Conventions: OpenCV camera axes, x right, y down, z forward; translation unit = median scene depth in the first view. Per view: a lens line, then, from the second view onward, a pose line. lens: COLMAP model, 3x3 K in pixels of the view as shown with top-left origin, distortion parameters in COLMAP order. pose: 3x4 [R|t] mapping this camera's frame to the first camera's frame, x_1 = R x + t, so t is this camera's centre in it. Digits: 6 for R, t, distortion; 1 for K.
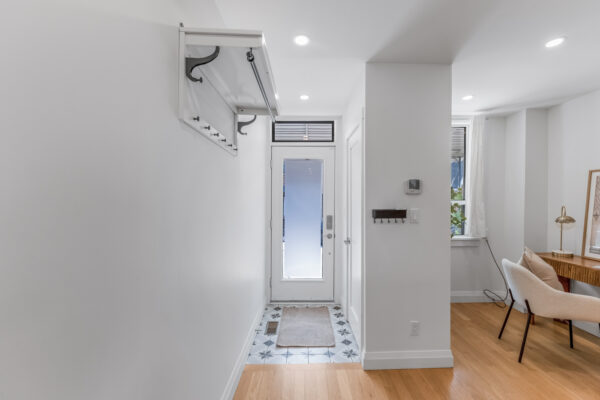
lens RADIAL K [[248.2, 0, 313.2], [0, 248.2, 205.0], [0, 0, 1]] dist [-0.011998, 0.001304]
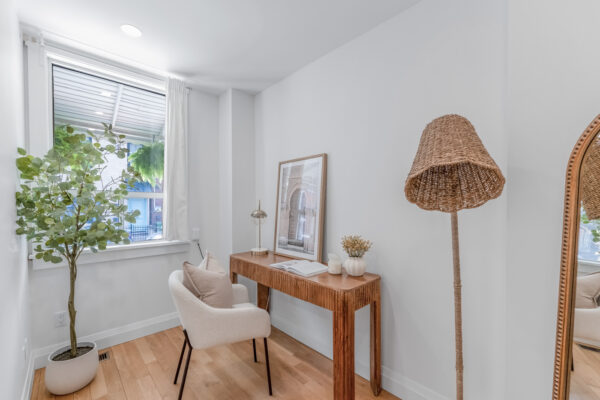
lens RADIAL K [[248.2, 0, 300.2], [0, 248.2, 205.6], [0, 0, 1]] dist [-0.011998, 0.001304]
pose [[0.753656, 0.004488, 0.657254, 0.547827], [0.003683, 0.999932, -0.011051, 0.039899], [-0.657259, 0.010750, 0.753588, 0.214546]]
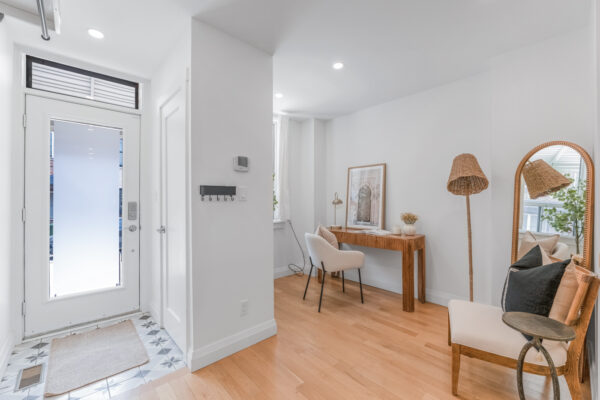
lens RADIAL K [[248.2, 0, 302.1], [0, 248.2, 199.7], [0, 0, 1]] dist [-0.011998, 0.001304]
pose [[0.756567, -0.003728, 0.653905, -0.046638], [0.015601, 0.999802, -0.012349, 0.063461], [-0.653730, 0.019544, 0.756476, 0.067872]]
